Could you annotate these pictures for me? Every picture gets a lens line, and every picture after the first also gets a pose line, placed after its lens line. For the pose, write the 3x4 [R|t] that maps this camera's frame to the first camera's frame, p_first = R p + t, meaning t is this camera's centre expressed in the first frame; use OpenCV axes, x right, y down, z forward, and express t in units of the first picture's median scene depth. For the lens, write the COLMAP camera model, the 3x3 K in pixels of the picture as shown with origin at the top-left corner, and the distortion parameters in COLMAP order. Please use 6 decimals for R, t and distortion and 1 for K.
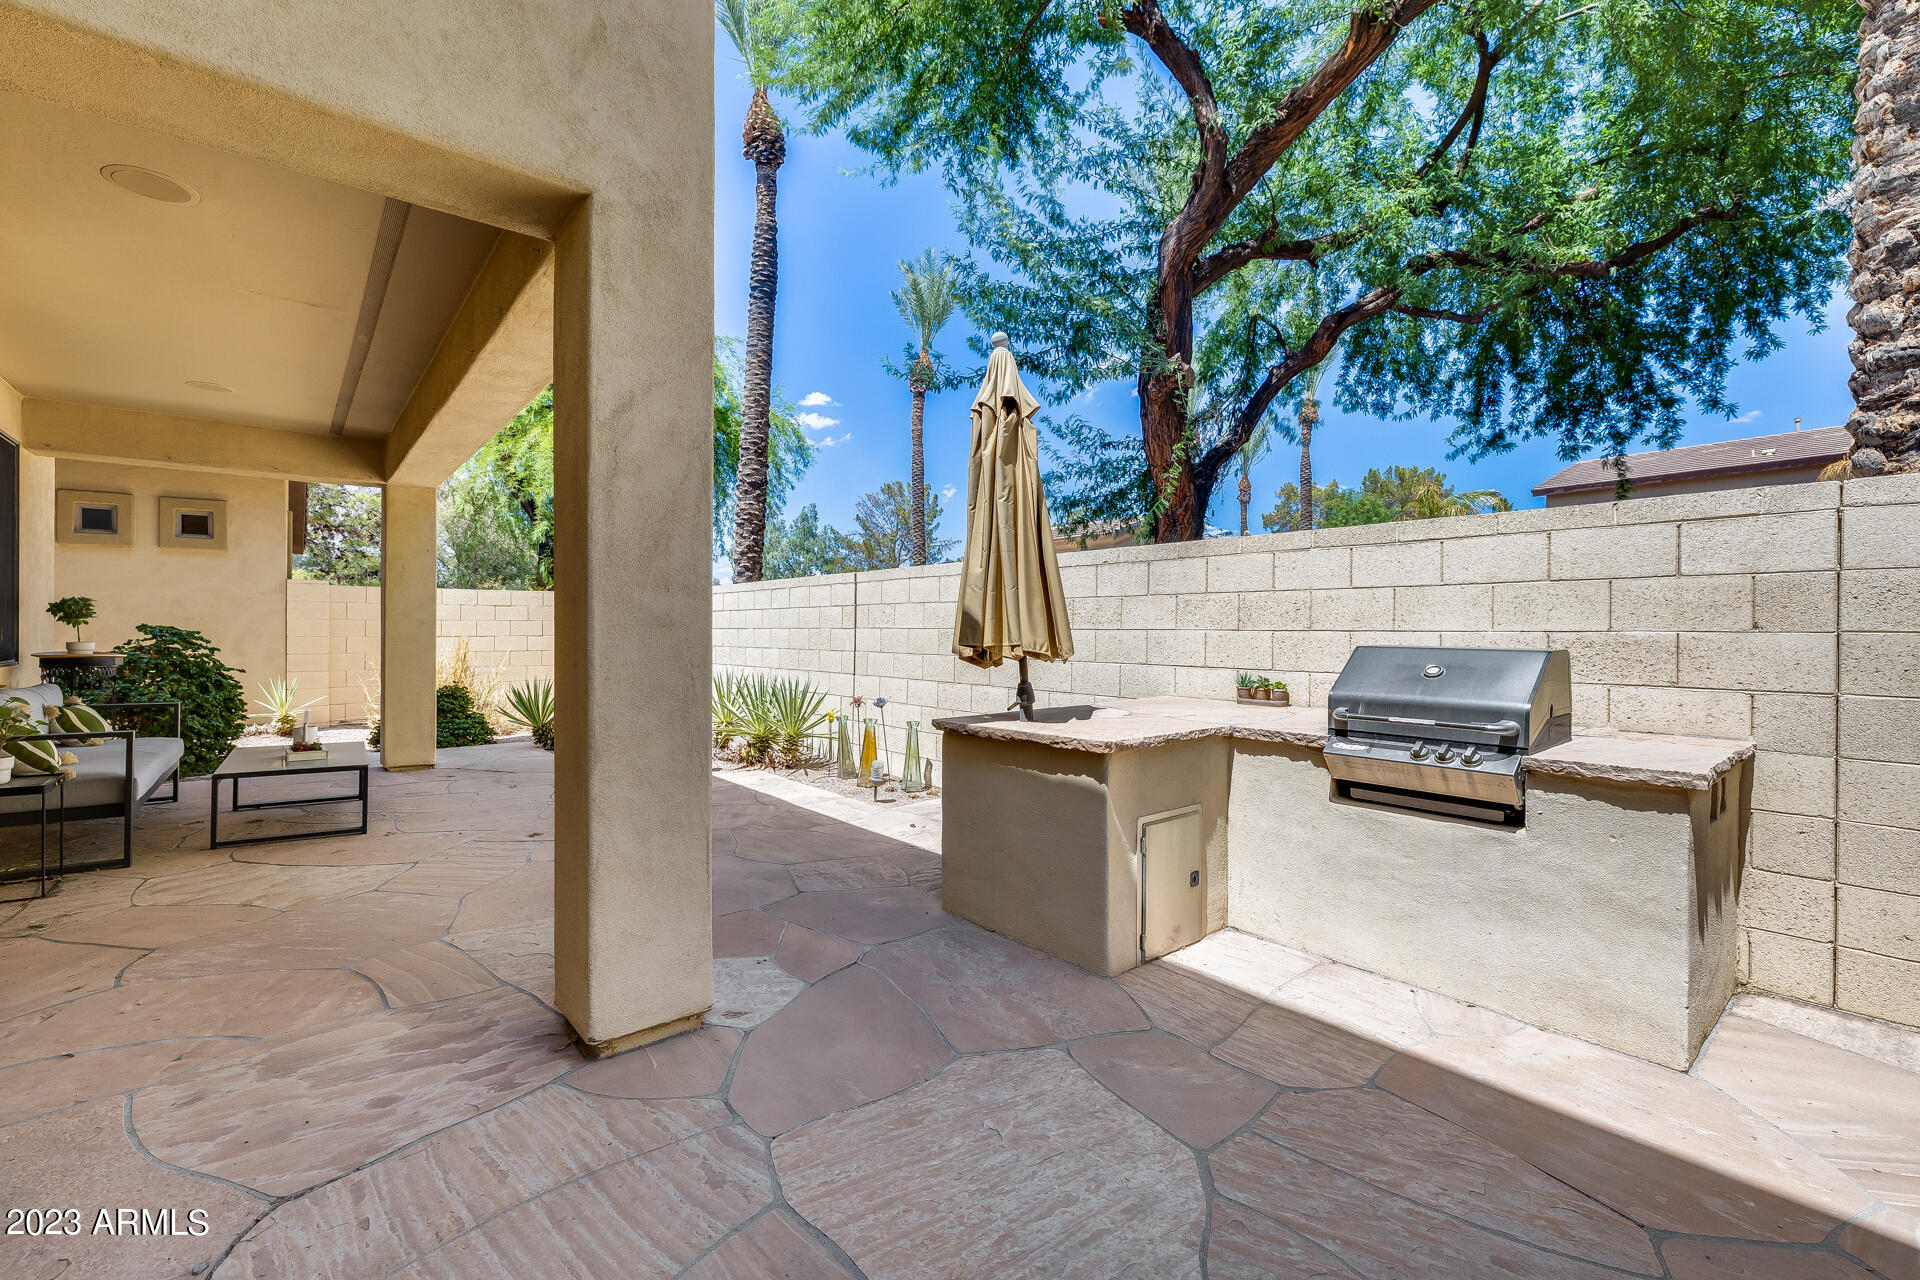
lens RADIAL K [[808.8, 0, 960.0], [0, 808.8, 640.0], [0, 0, 1]] dist [-0.001907, 0.000131]
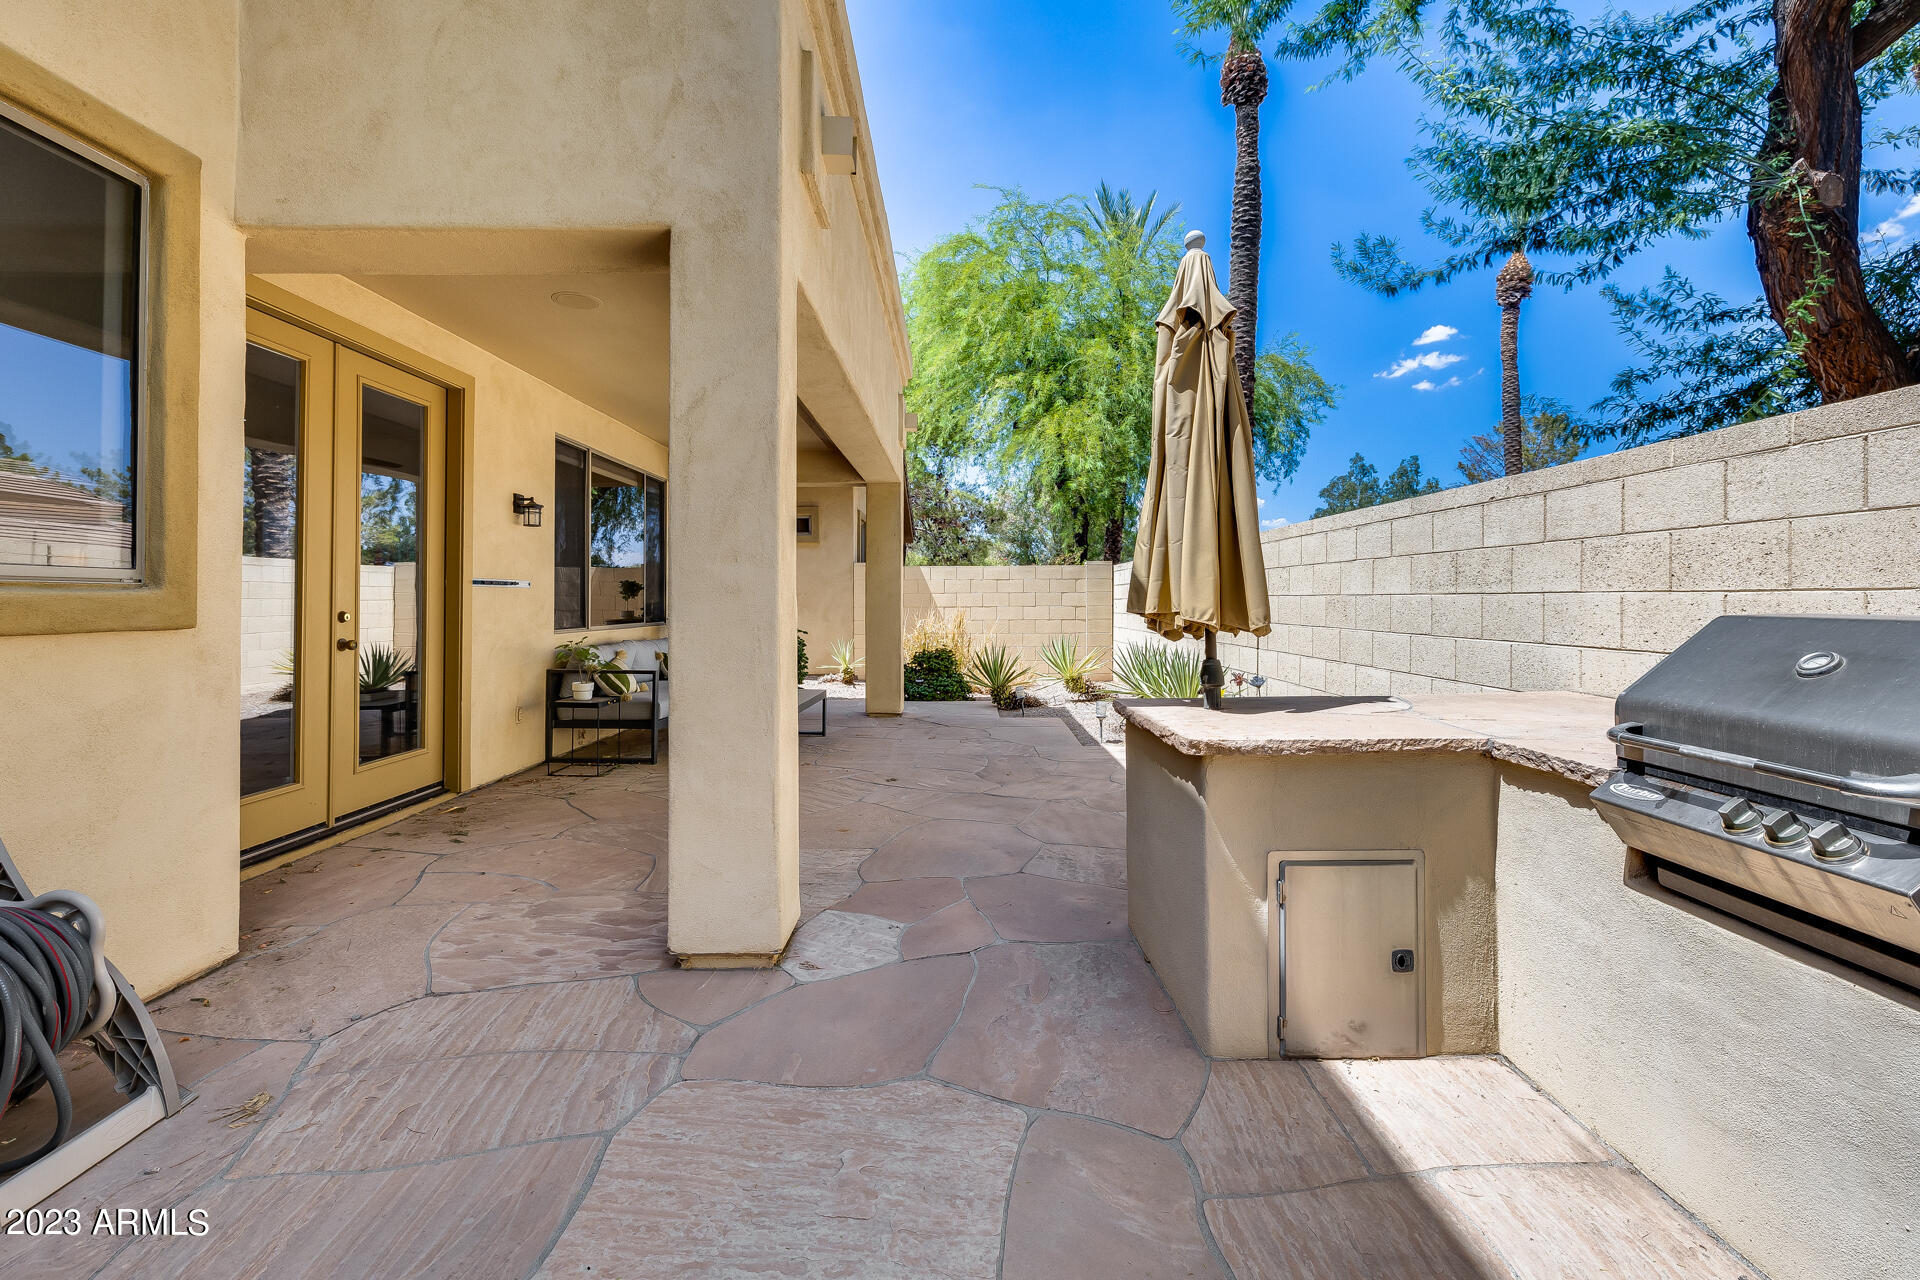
lens RADIAL K [[834.5, 0, 977.1], [0, 834.5, 593.7], [0, 0, 1]] dist [-0.000894, 0.000301]
pose [[0.778012, -0.011919, -0.628137, 0.484414], [-0.001923, 0.999770, -0.021353, 0.006384], [0.628247, 0.017821, 0.777810, 0.251148]]
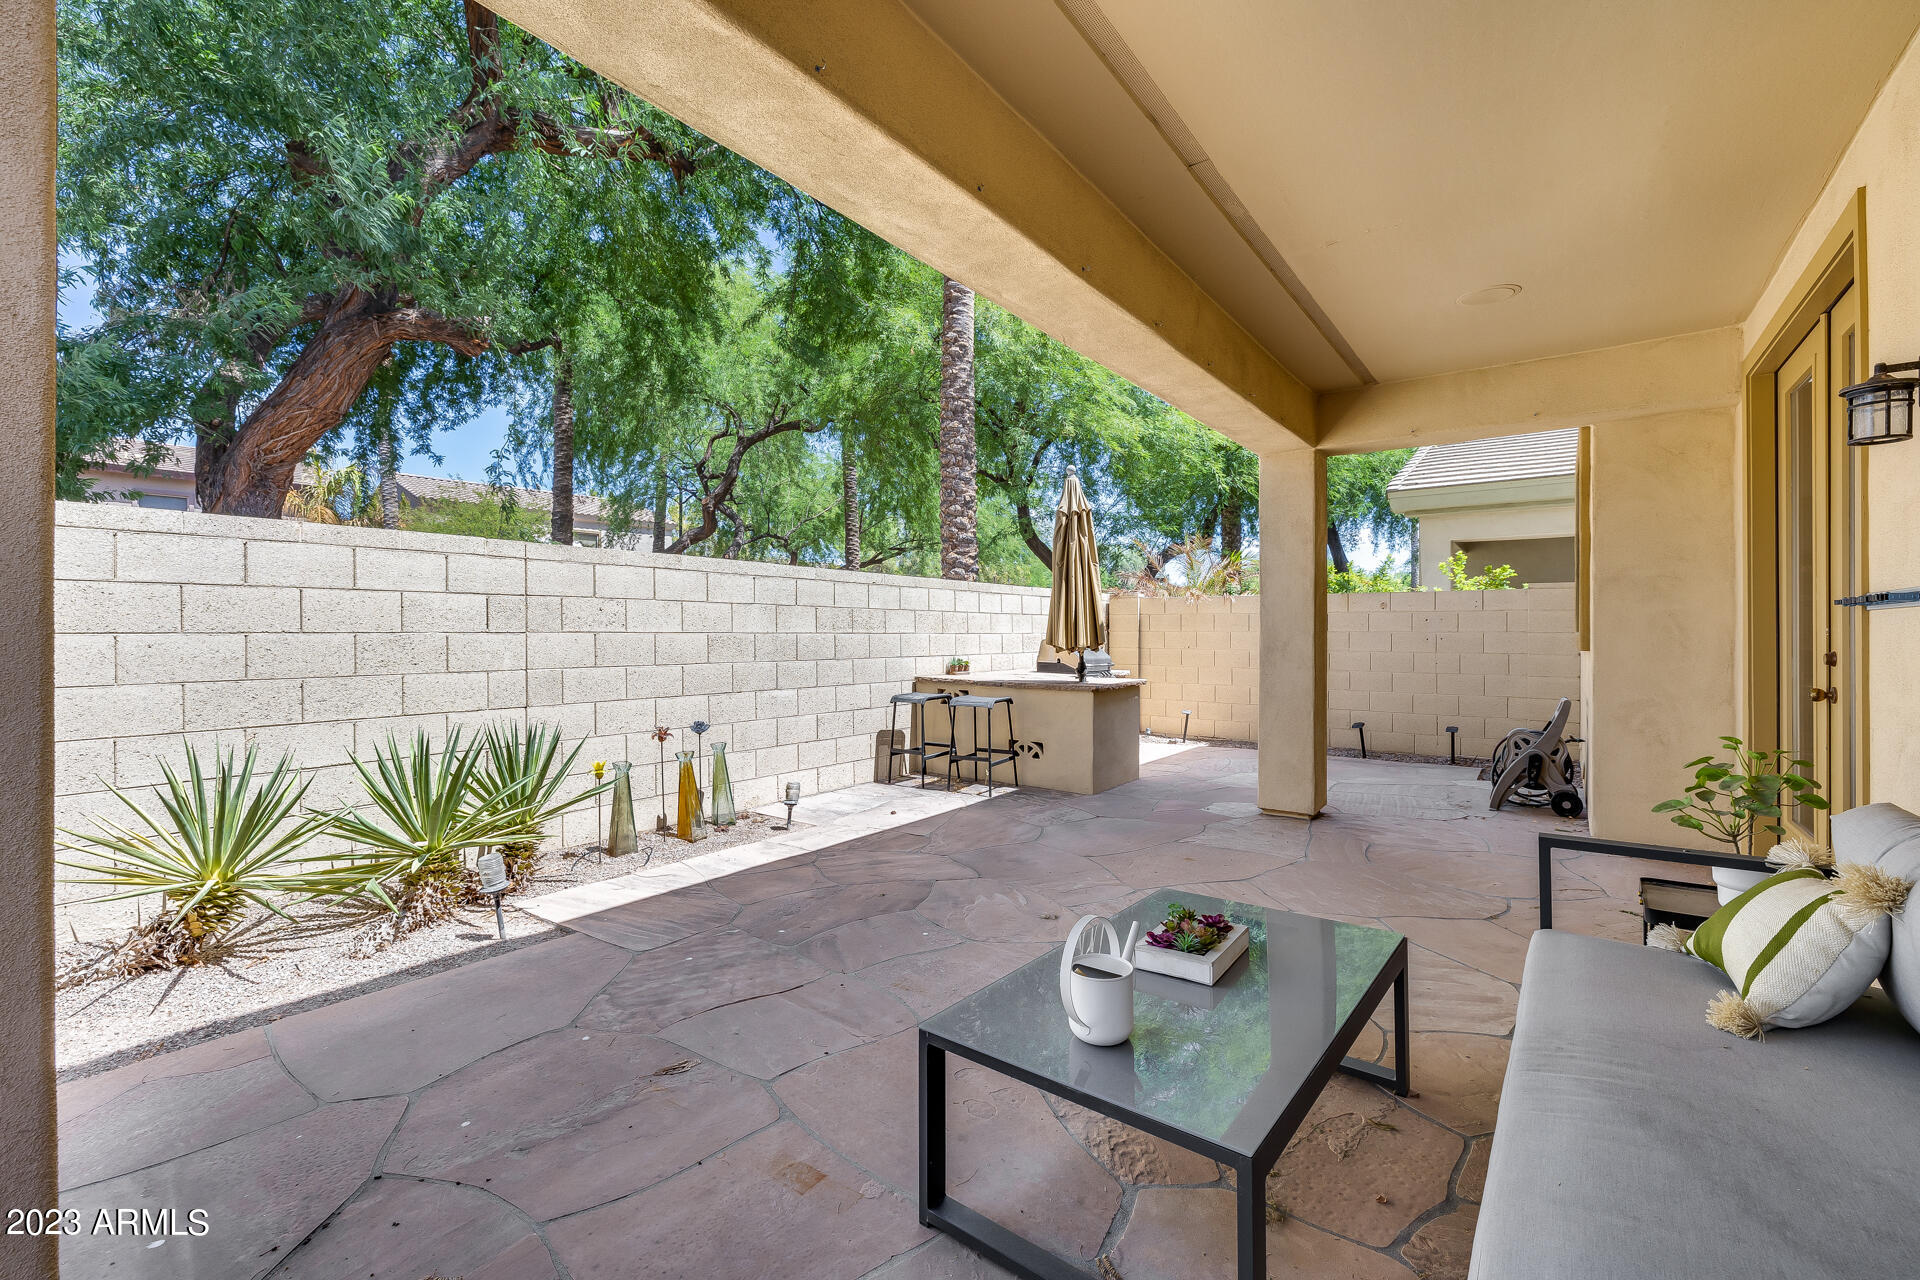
lens RADIAL K [[792.3, 0, 955.5], [0, 792.3, 628.8], [0, 0, 1]] dist [0.003180, 0.000264]
pose [[-0.216209, 0.000098, 0.976347, -1.909563], [0.010799, 0.999939, 0.002291, -0.035969], [-0.976287, 0.011039, -0.216197, 1.949796]]
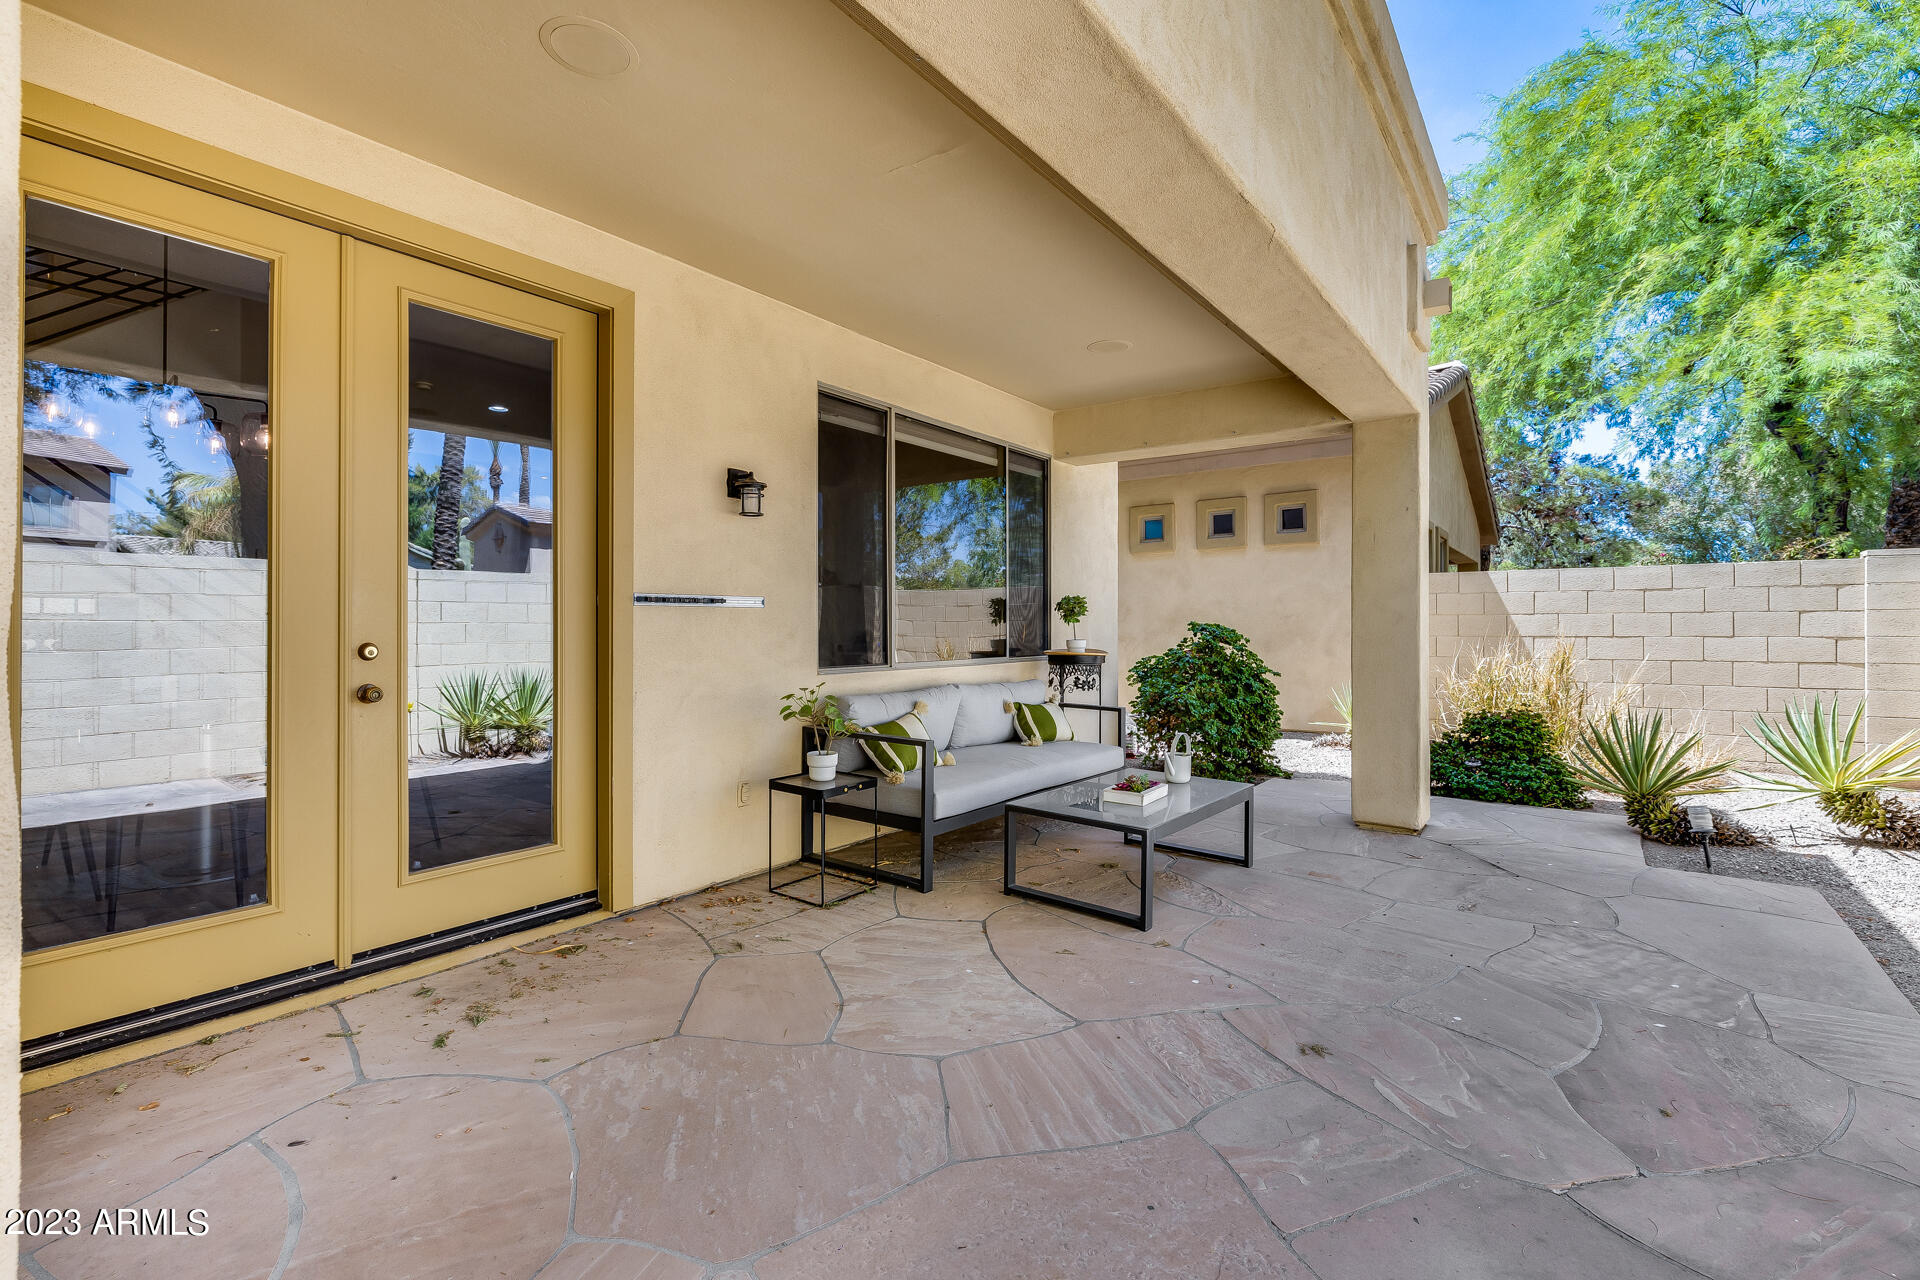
lens RADIAL K [[865.6, 0, 963.1], [0, 865.6, 620.7], [0, 0, 1]] dist [-0.004760, 0.000034]
pose [[0.240012, -0.010126, -0.970717, -0.113938], [-0.010678, 0.999858, -0.013071, -0.009871], [0.970711, 0.013503, 0.239869, 1.055192]]
